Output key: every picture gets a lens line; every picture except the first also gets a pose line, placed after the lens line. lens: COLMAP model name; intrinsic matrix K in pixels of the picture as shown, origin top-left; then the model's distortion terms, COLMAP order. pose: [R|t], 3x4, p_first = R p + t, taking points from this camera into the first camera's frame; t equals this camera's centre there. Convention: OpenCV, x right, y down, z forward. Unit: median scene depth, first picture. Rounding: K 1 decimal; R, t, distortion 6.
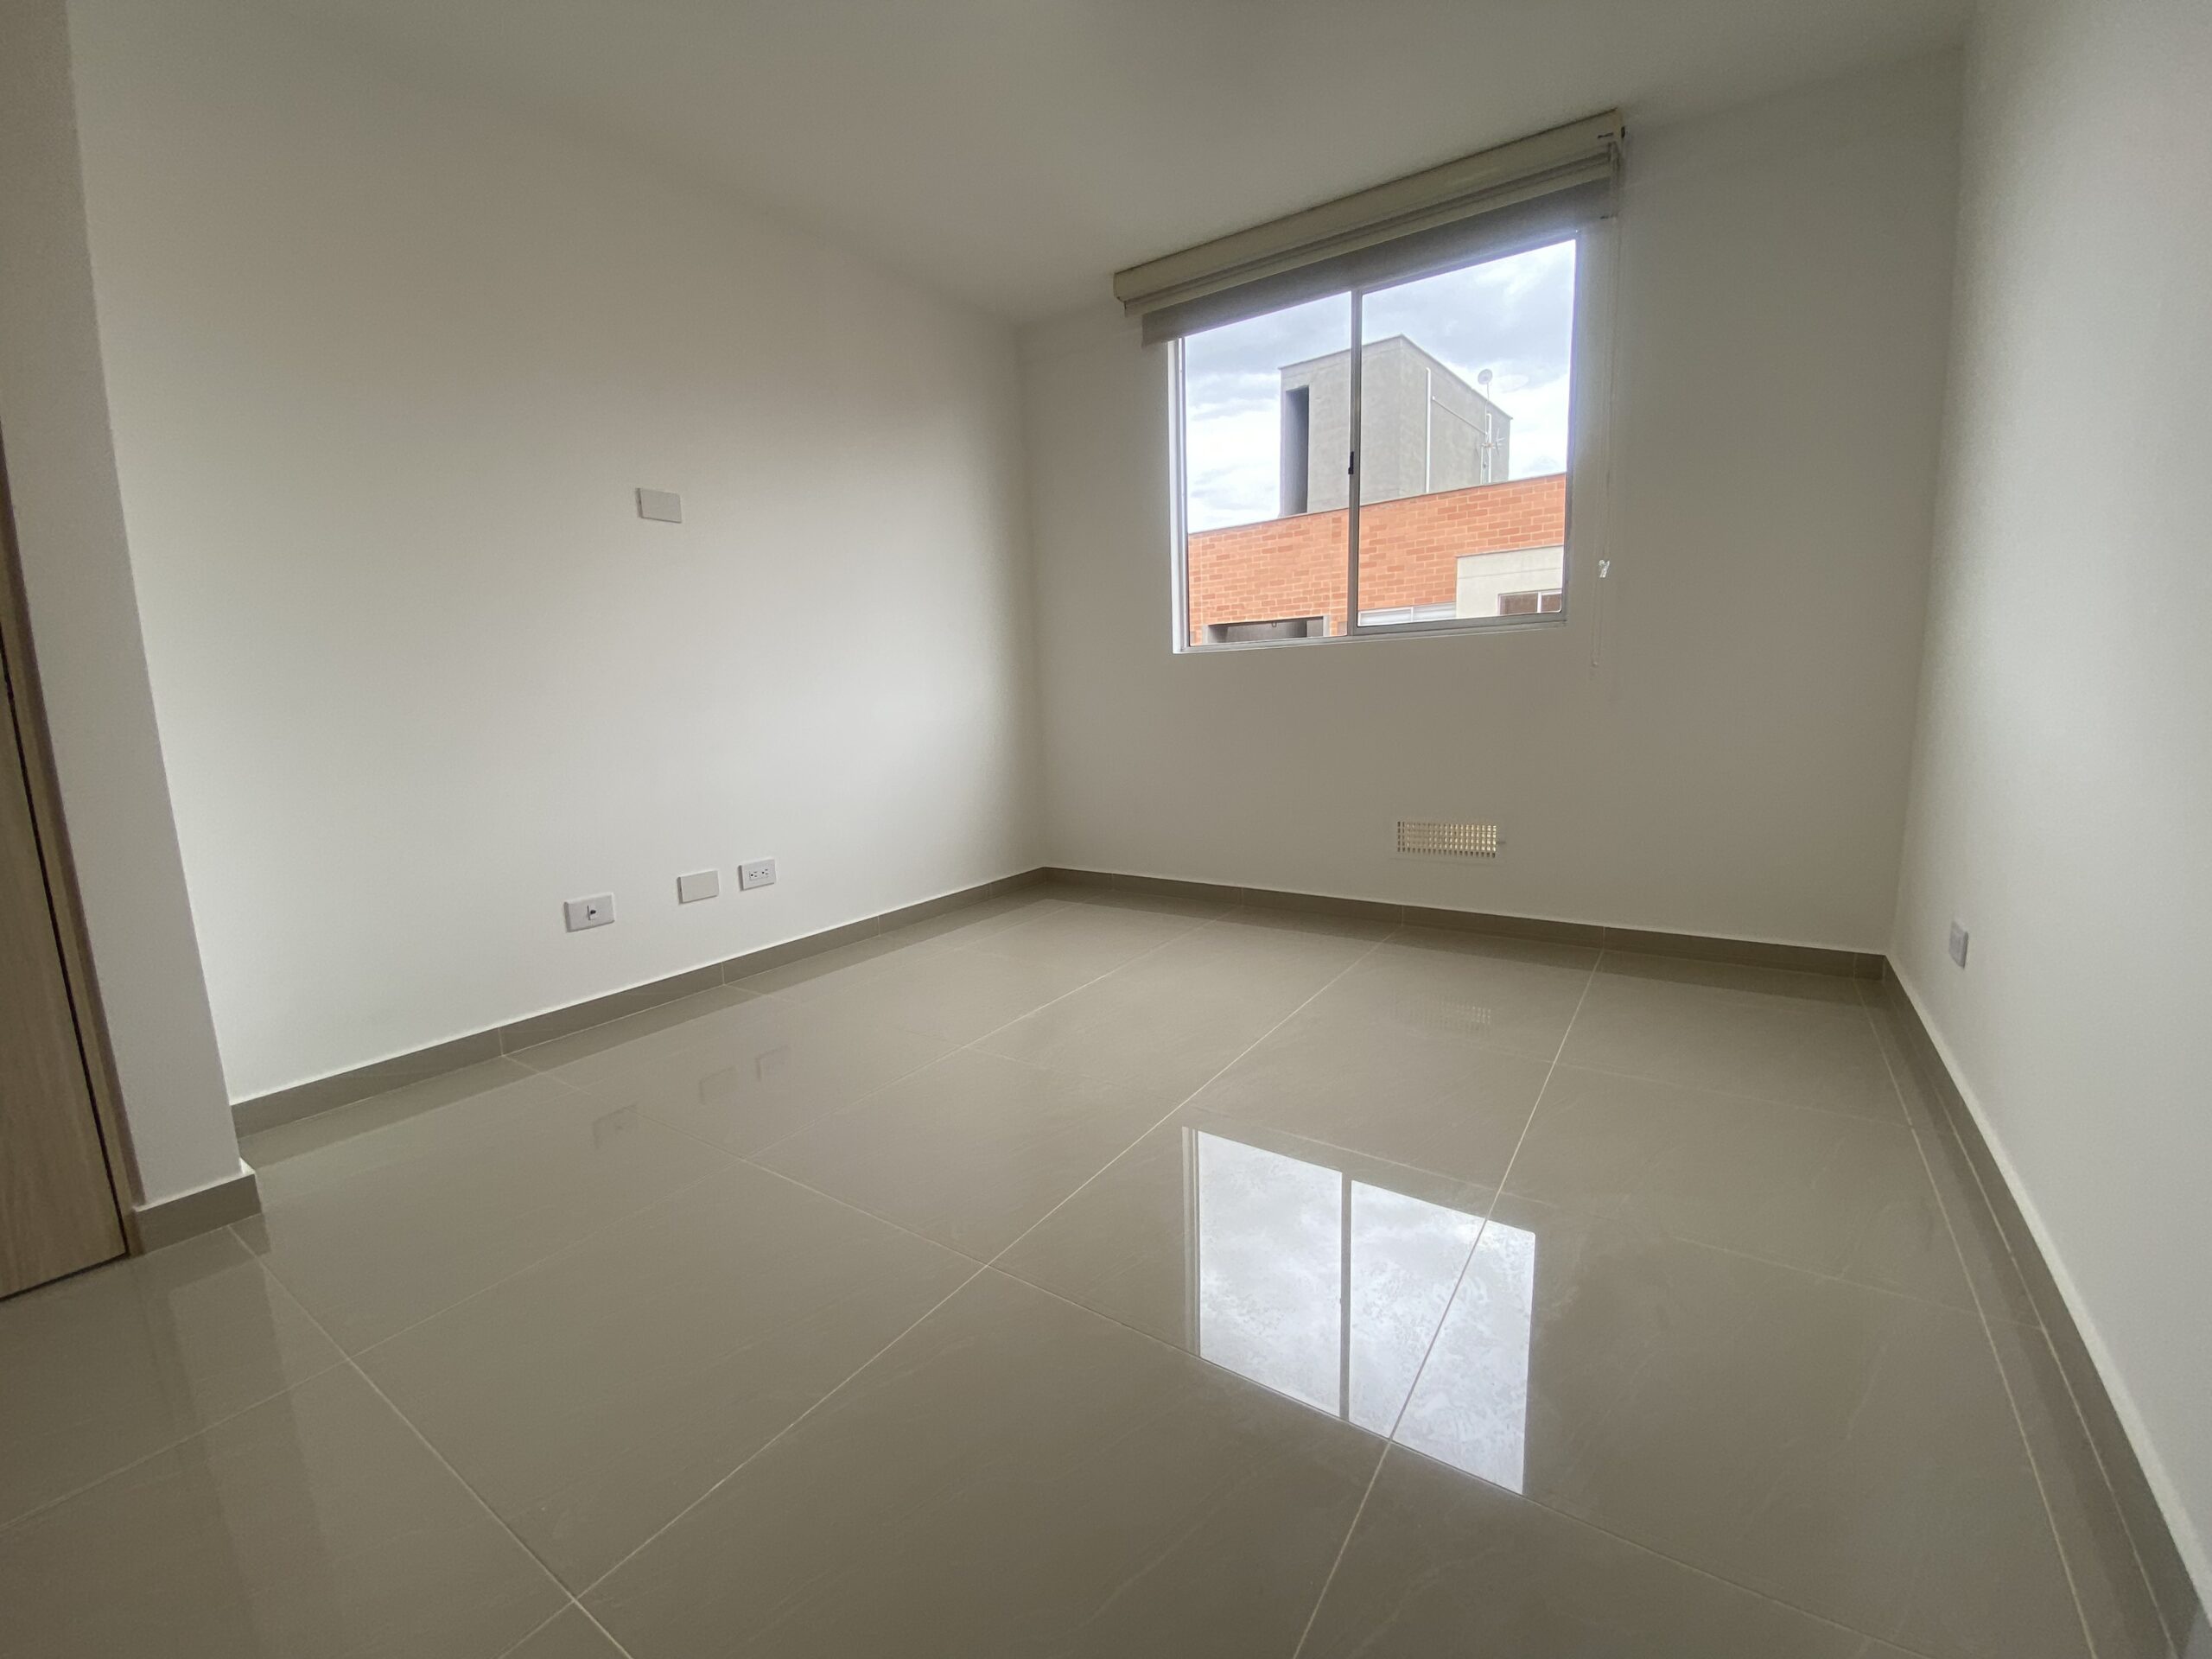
lens RADIAL K [[889.1, 0, 1114.1], [0, 889.1, 825.4], [0, 0, 1]] dist [0.031535, -0.023276]
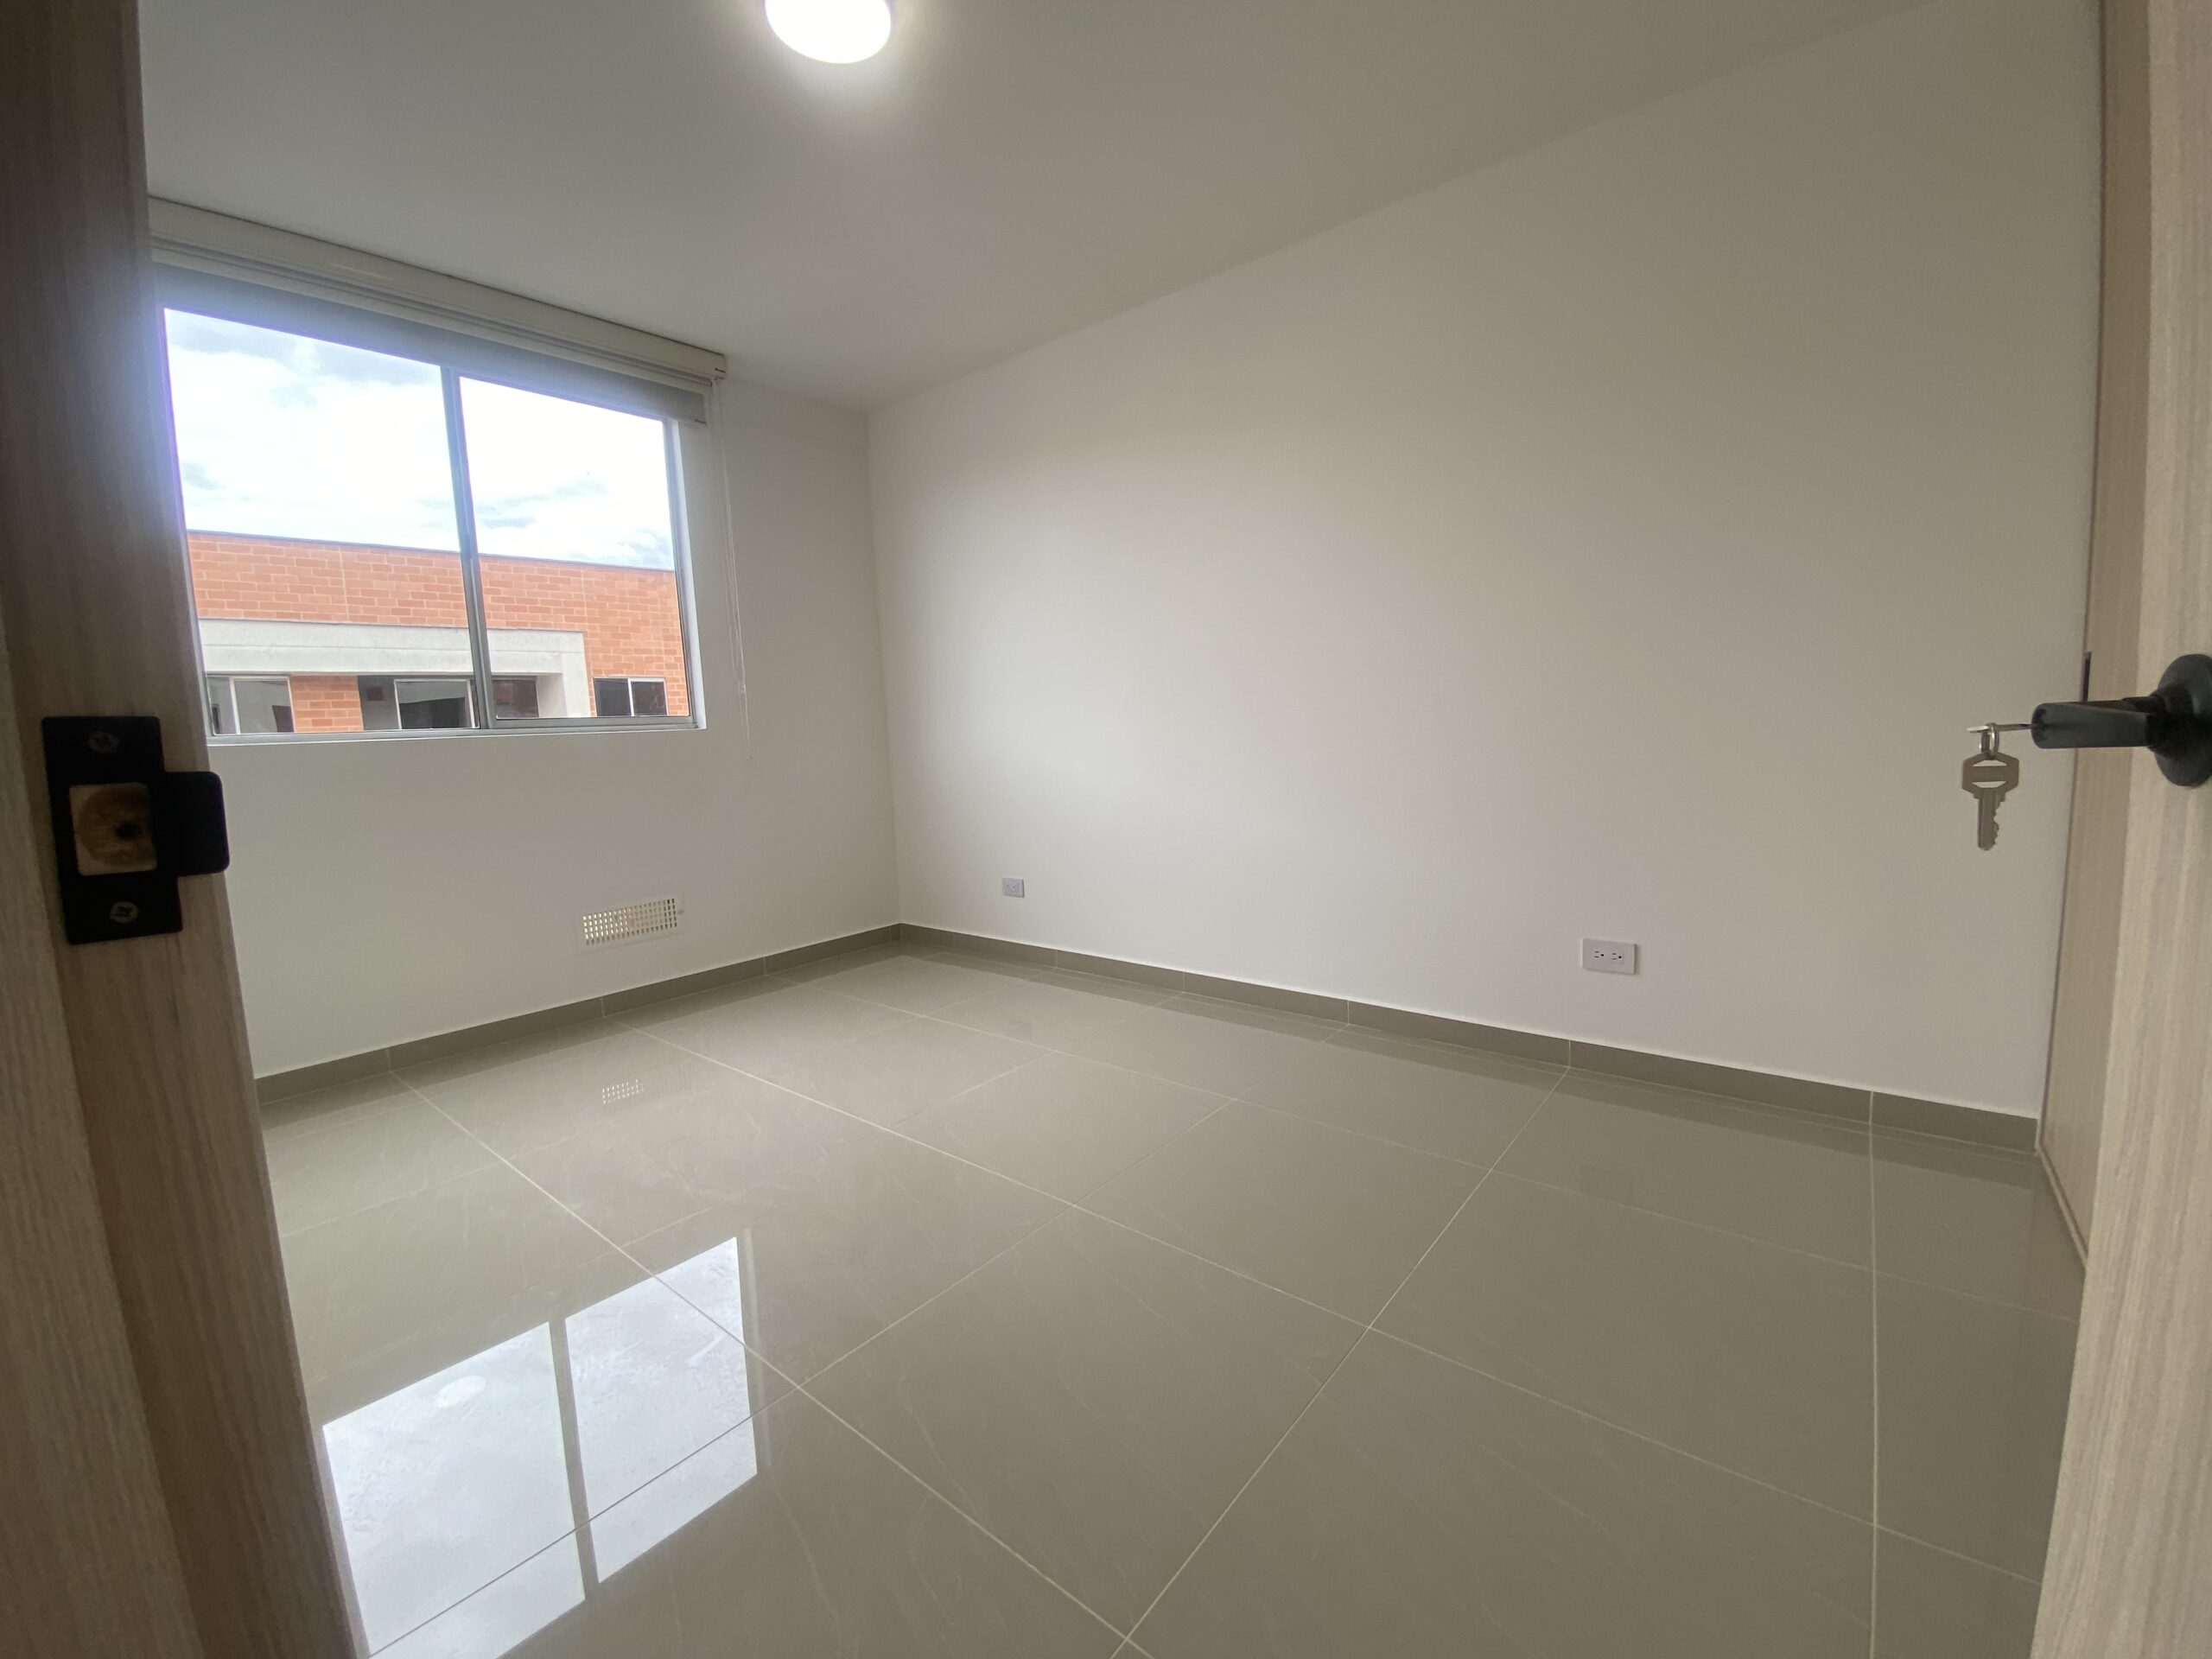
lens RADIAL K [[889.1, 0, 1114.1], [0, 889.1, 825.4], [0, 0, 1]] dist [0.031535, -0.023276]
pose [[0.107465, -0.083259, 0.990717, -0.561426], [0.191267, 0.979605, 0.061578, -0.047472], [-0.975637, 0.182874, 0.121198, 0.267428]]
